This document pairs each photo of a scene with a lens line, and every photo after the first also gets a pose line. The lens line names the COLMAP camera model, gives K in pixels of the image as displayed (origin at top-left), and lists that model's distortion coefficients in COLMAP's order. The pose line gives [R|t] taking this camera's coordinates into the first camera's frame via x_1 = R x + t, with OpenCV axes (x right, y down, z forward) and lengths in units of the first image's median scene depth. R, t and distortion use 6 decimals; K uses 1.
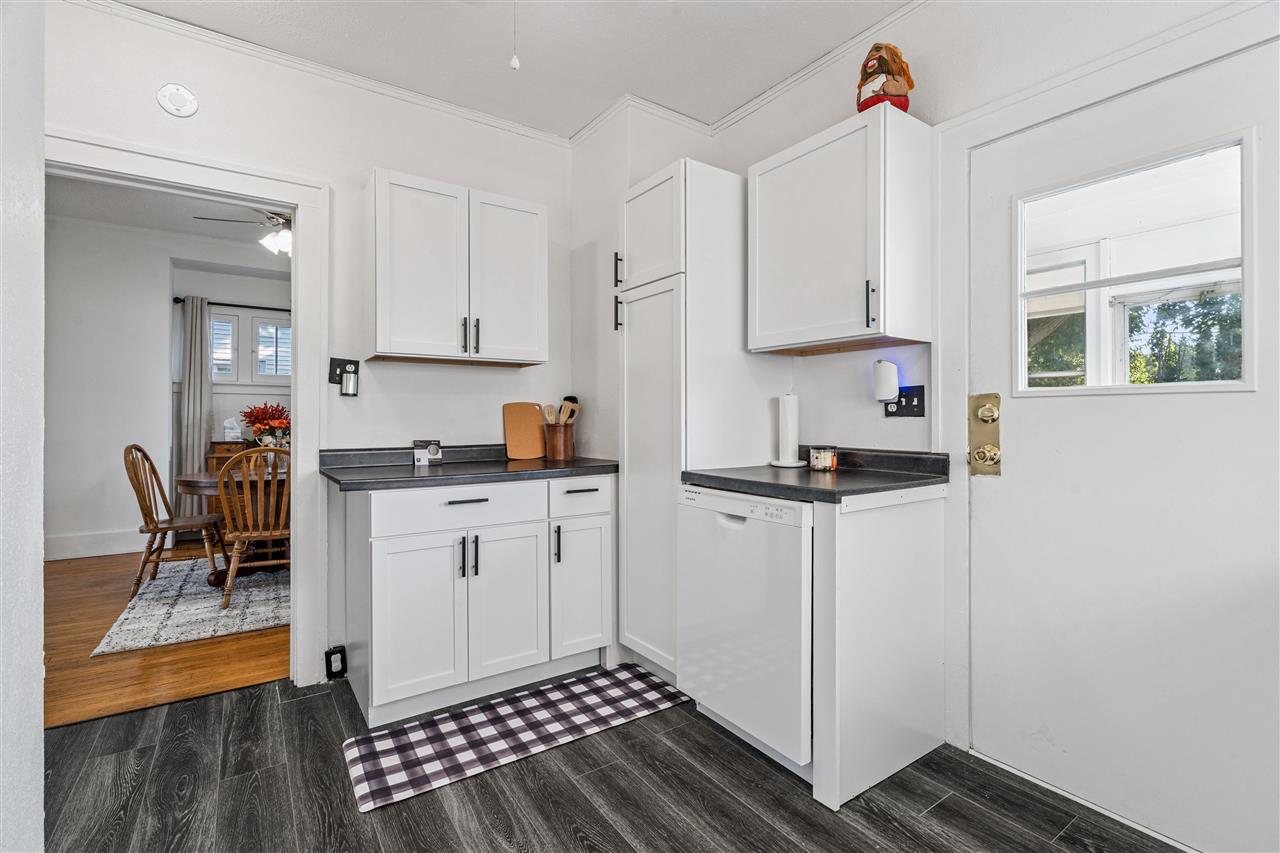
lens RADIAL K [[587.7, 0, 643.8], [0, 587.7, 415.8], [0, 0, 1]] dist [0.002448, 0.001047]
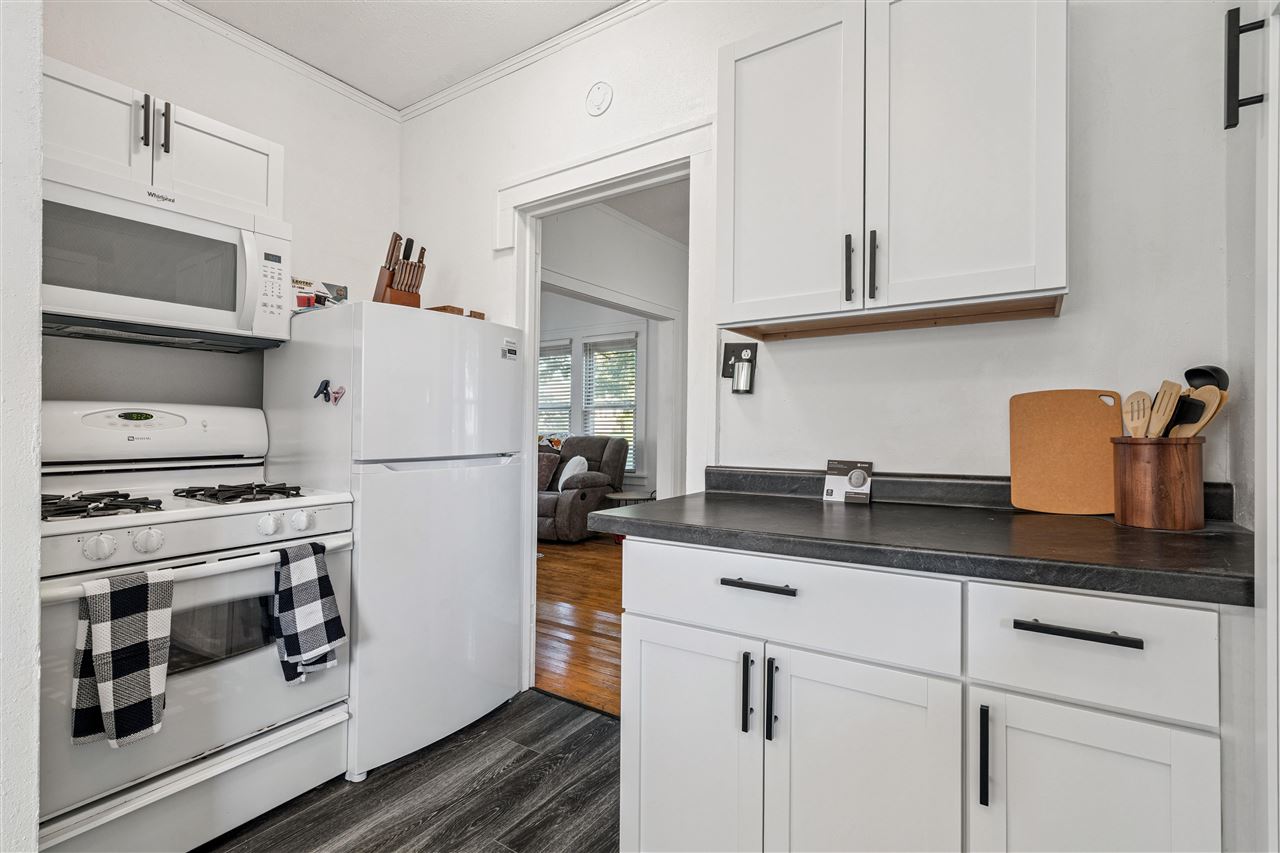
lens RADIAL K [[587.7, 0, 642.9], [0, 587.7, 420.2], [0, 0, 1]] dist [0.002448, 0.001047]
pose [[0.366818, -0.007862, -0.930259, 0.123062], [0.000749, 0.999966, -0.008156, 0.004931], [0.930292, 0.002295, 0.366812, 0.624772]]
